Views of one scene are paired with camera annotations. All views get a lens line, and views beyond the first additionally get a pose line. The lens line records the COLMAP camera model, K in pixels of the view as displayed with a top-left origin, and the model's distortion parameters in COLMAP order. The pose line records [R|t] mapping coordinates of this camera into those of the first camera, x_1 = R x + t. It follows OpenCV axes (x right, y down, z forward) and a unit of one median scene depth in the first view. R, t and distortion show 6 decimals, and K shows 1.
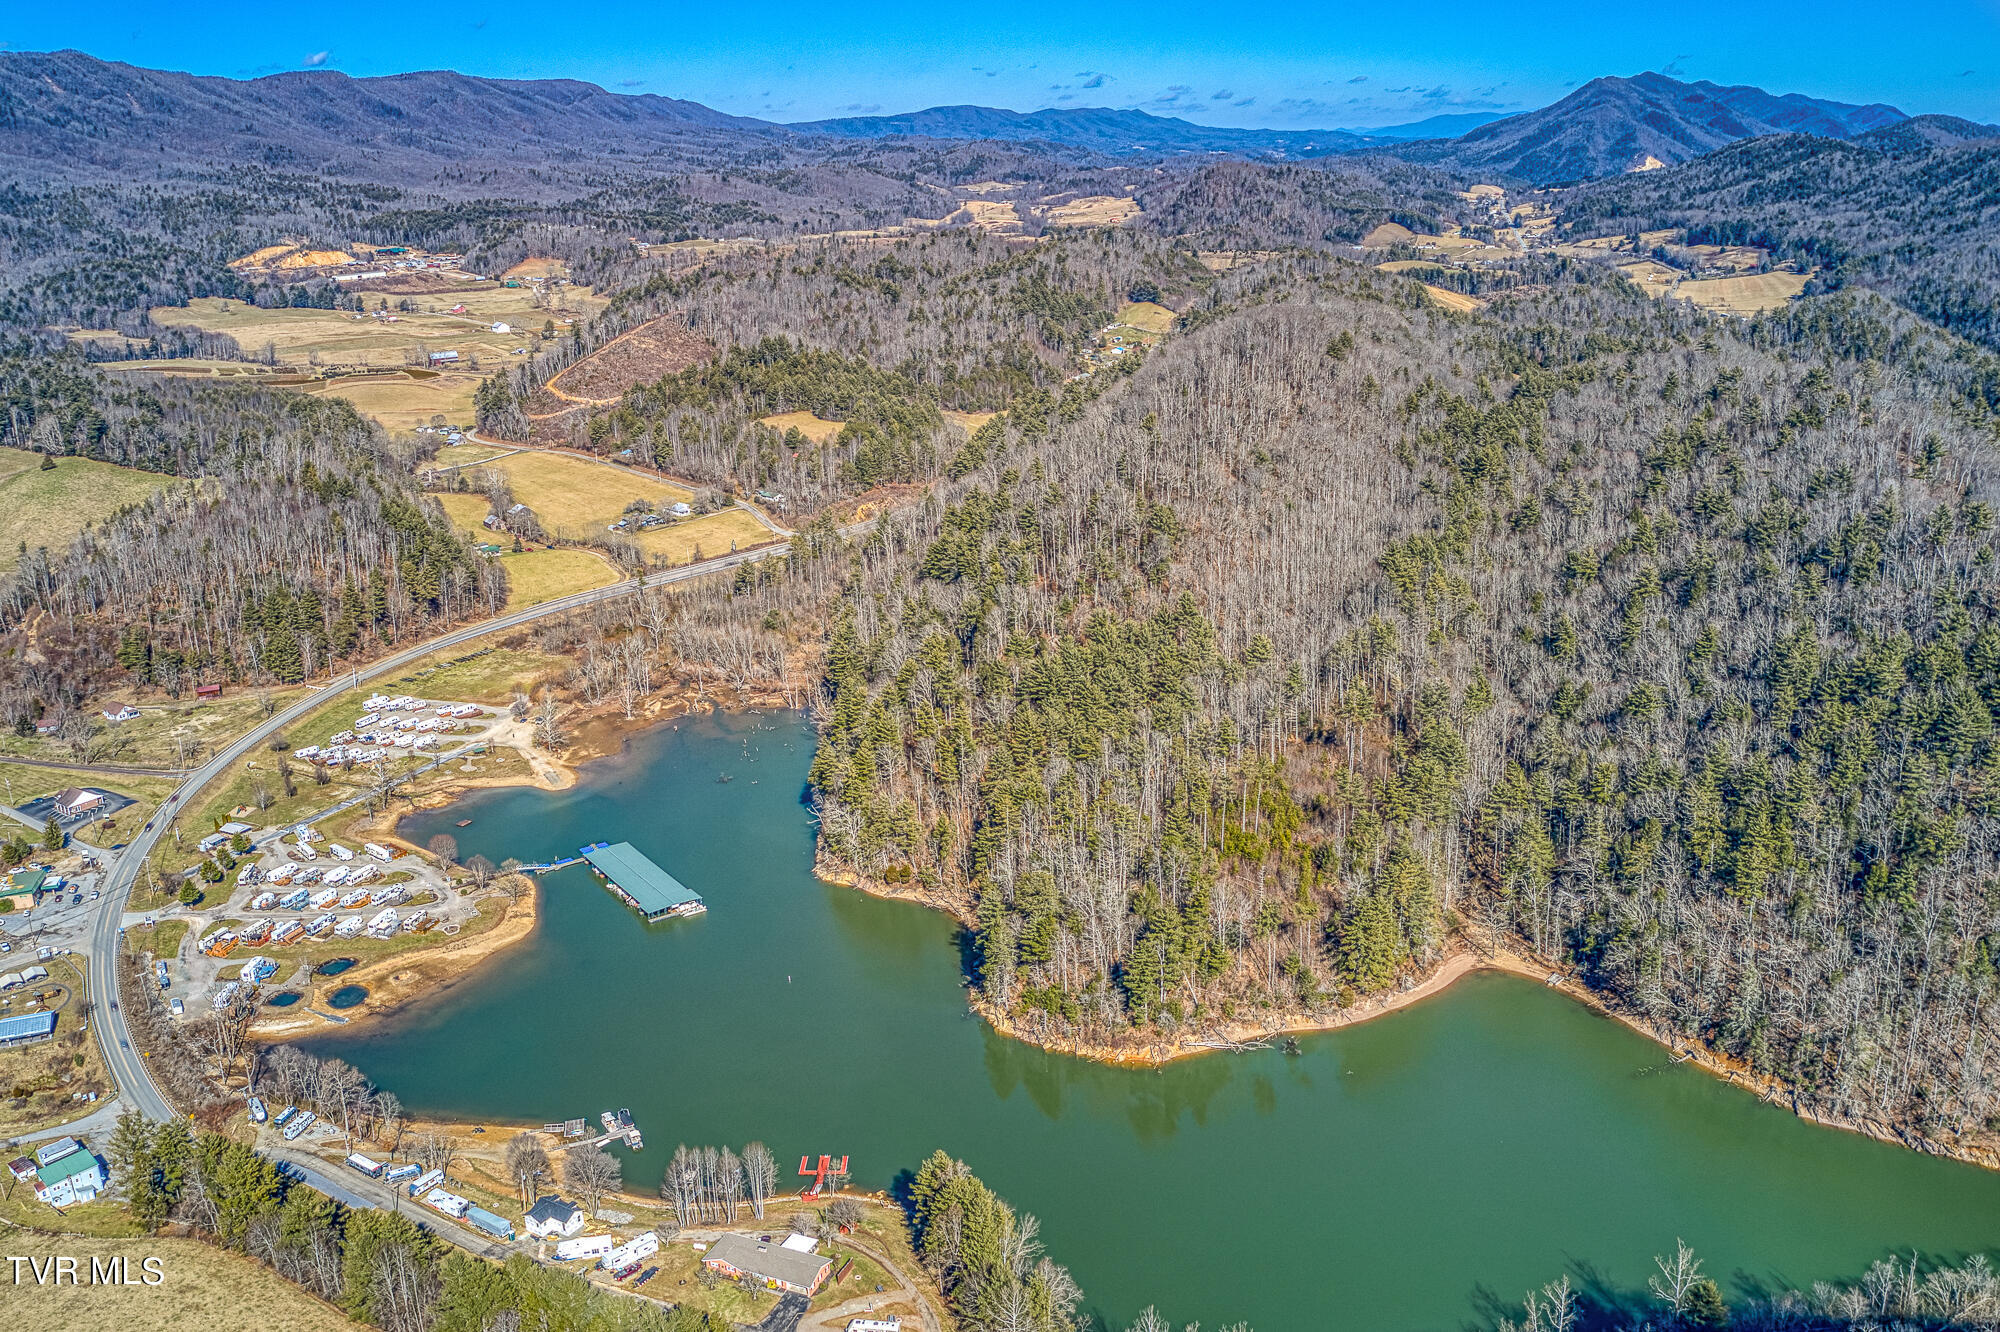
lens RADIAL K [[1700.3, 0, 1003.0], [0, 1700.3, 641.6], [0, 0, 1]] dist [-0.132028, -0.015442]
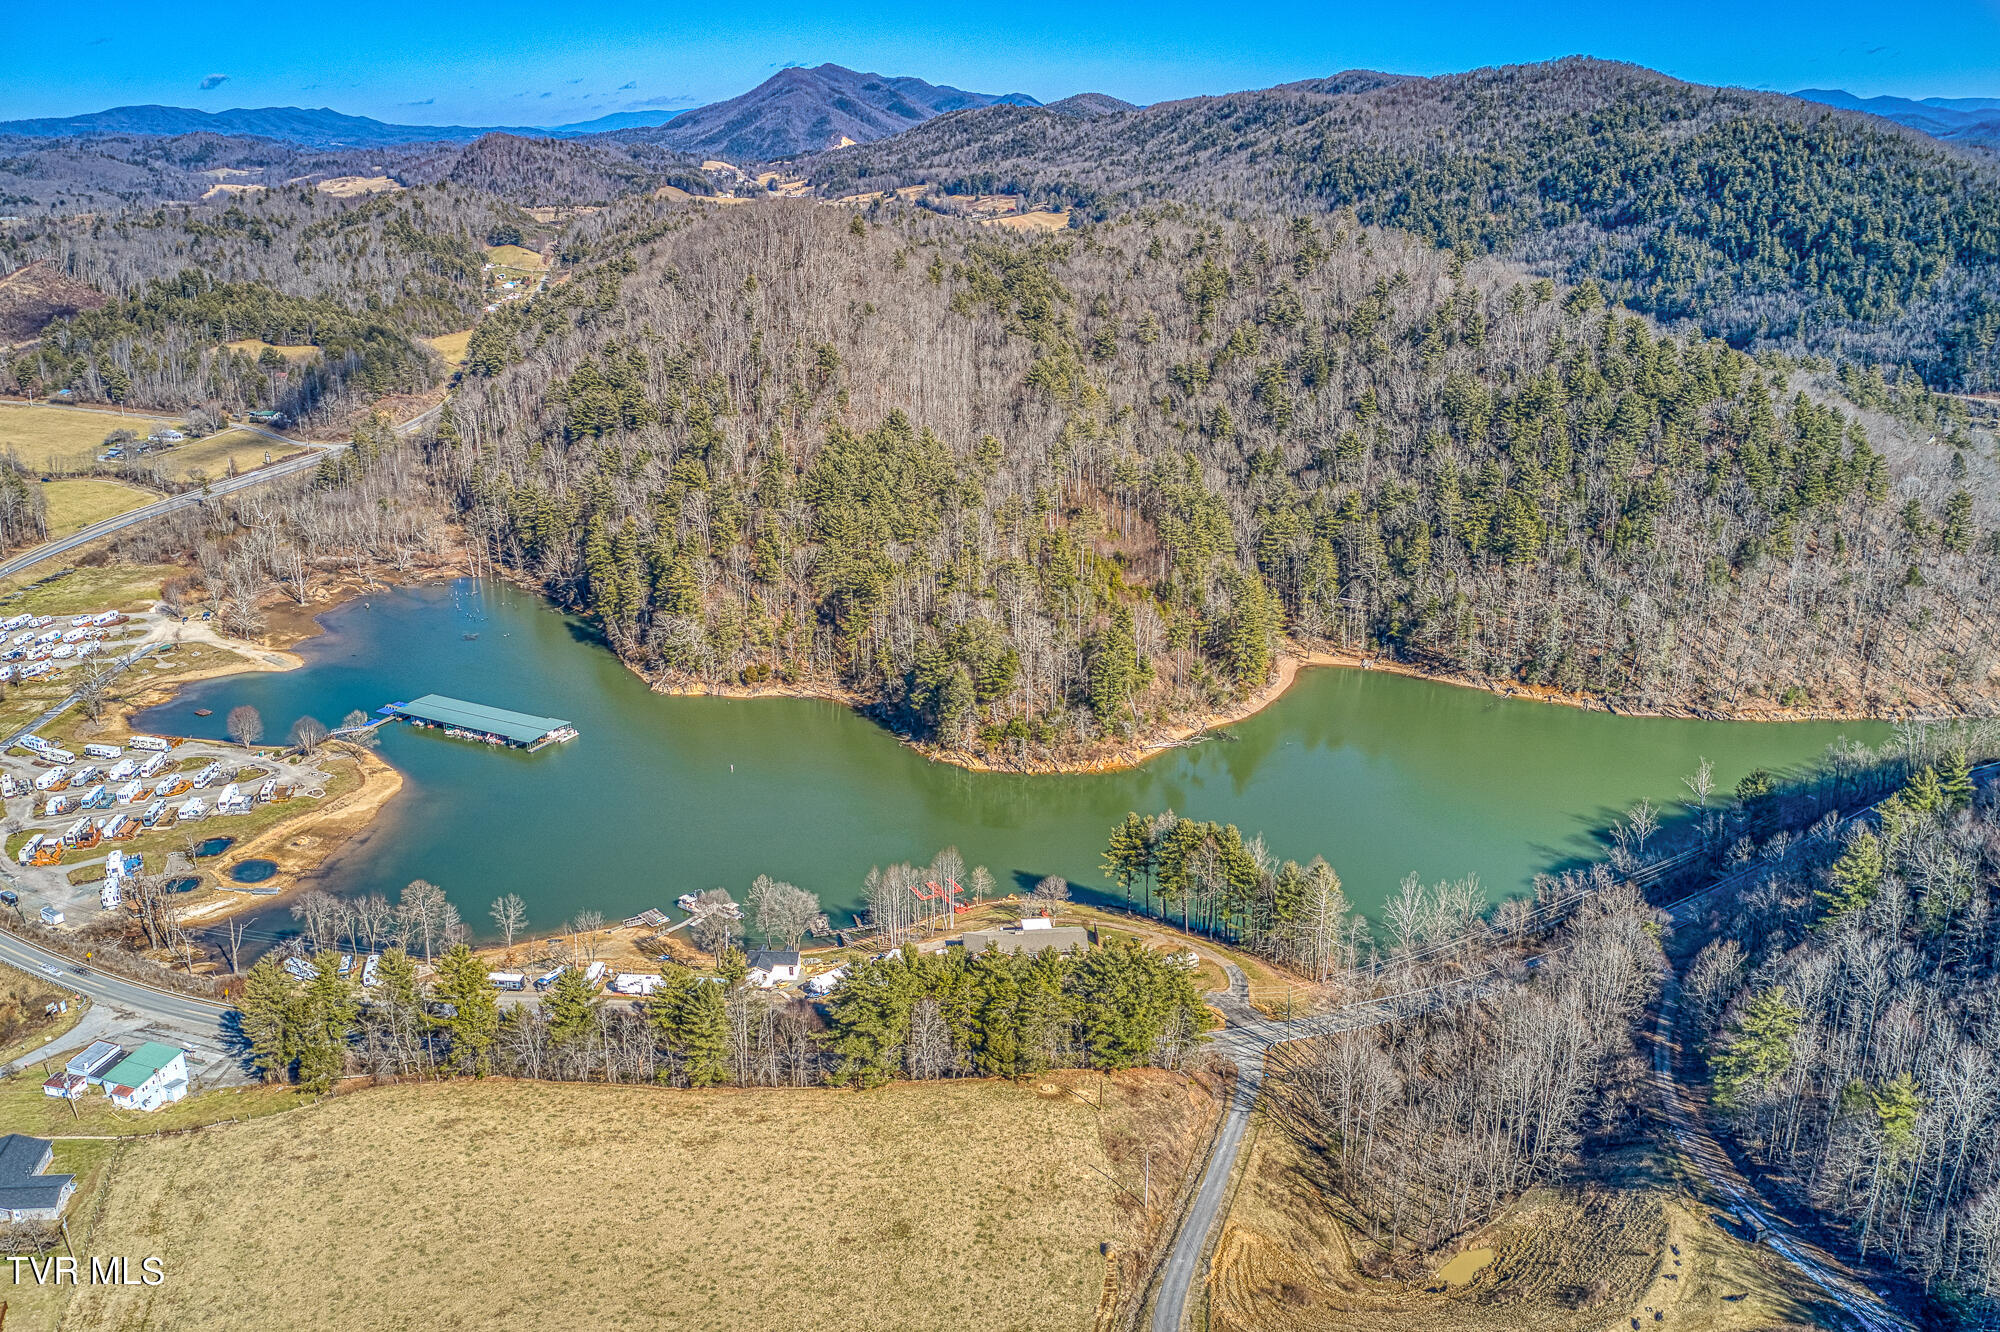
lens RADIAL K [[1629.2, 0, 937.5], [0, 1629.2, 661.2], [0, 0, 1]] dist [-0.144127, 0.002994]
pose [[0.883206, -0.119533, 0.453497, -0.265966], [0.115481, 0.992630, 0.036733, 0.071331], [-0.454546, 0.019928, 0.890500, 0.067542]]
